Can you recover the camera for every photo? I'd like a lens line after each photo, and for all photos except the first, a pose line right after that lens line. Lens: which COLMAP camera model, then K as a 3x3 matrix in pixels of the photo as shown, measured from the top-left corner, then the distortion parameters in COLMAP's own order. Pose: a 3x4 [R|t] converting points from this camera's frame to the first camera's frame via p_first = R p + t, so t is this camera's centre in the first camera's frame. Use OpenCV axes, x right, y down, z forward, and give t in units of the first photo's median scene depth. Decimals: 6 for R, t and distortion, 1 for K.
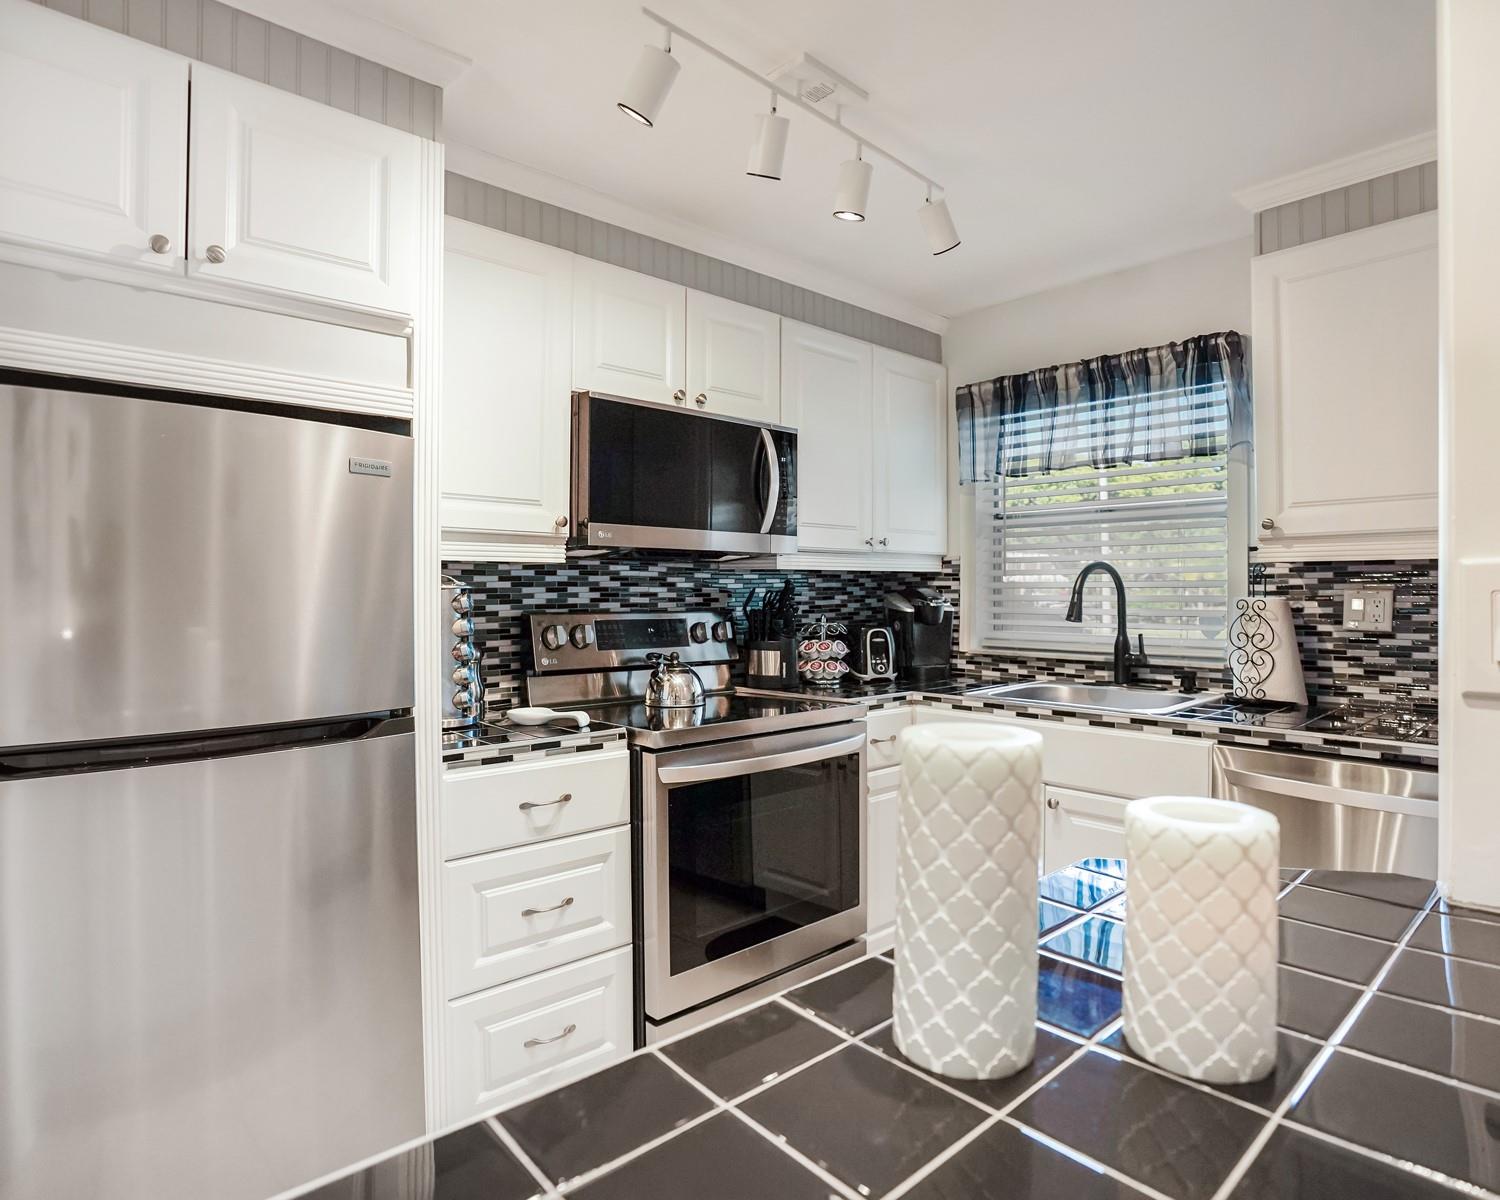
lens RADIAL K [[841.5, 0, 751.8], [0, 841.5, 601.8], [0, 0, 1]] dist [-0.069955, 0.023365]
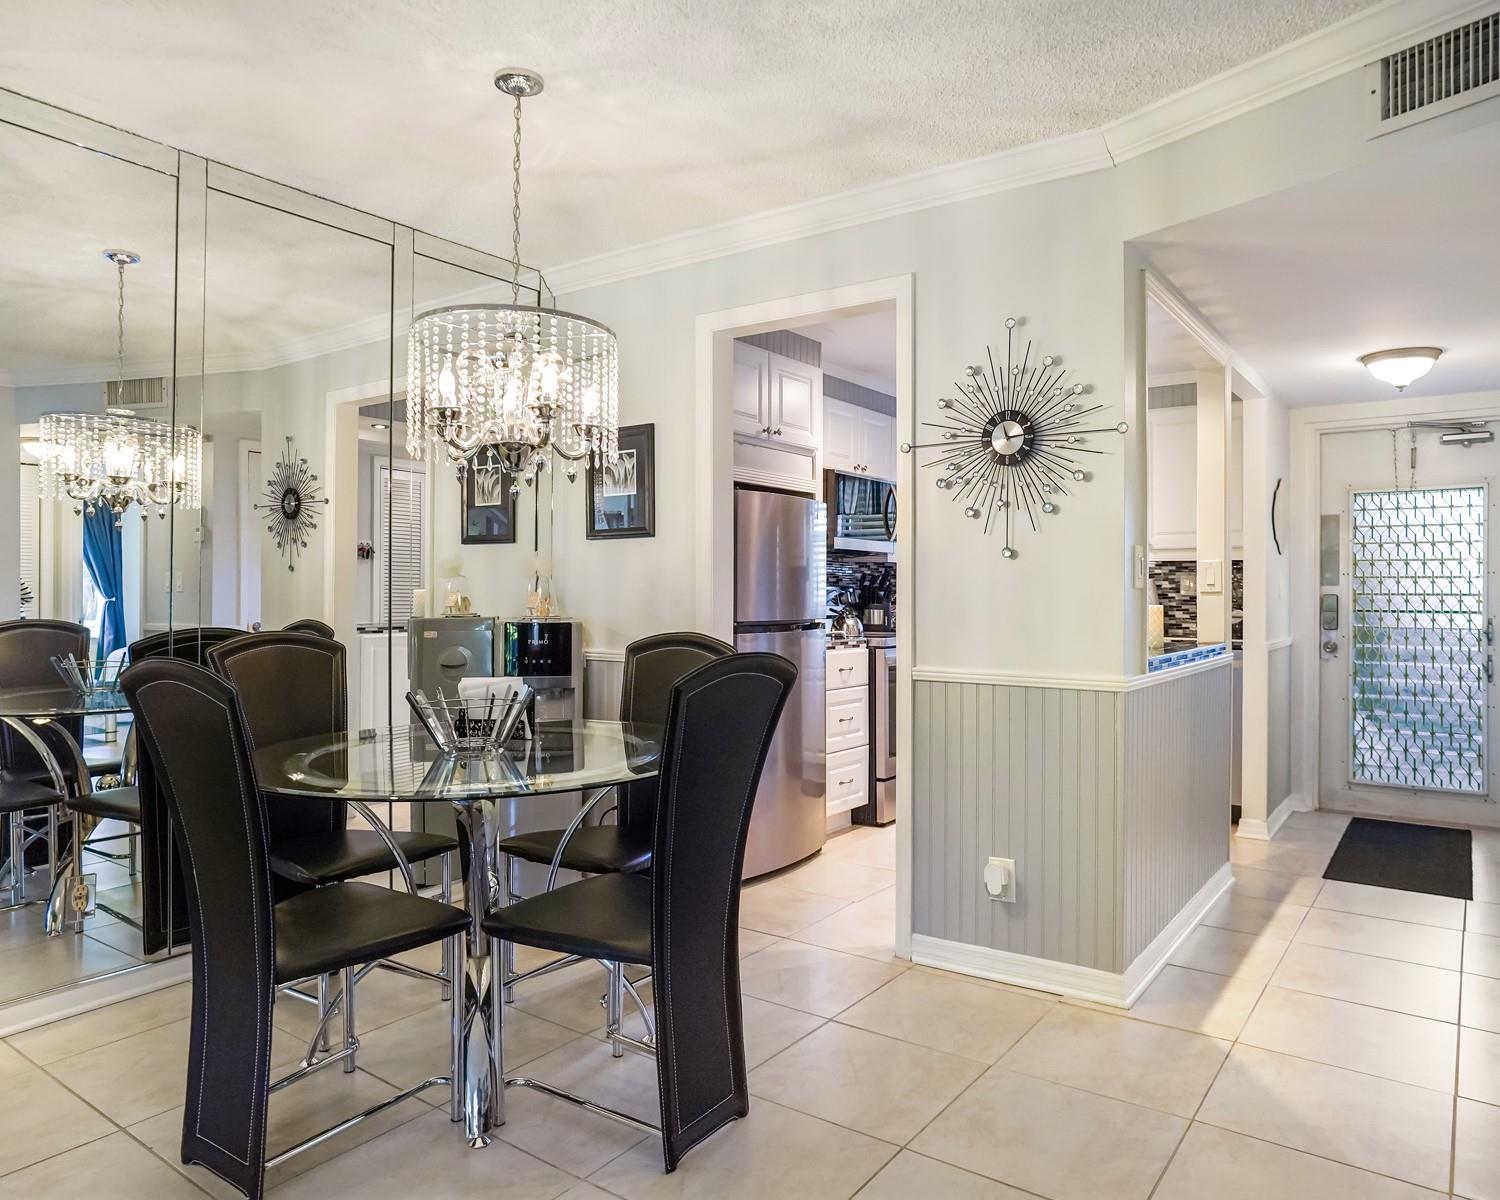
lens RADIAL K [[1045.2, 0, 738.5], [0, 1045.2, 601.6], [0, 0, 1]] dist [-0.038049, 0.007076]
pose [[0.975992, 0.004545, 0.217759, -0.759820], [-0.003678, 0.999984, -0.004390, 0.055366], [-0.217776, 0.003483, 0.975993, -1.070515]]
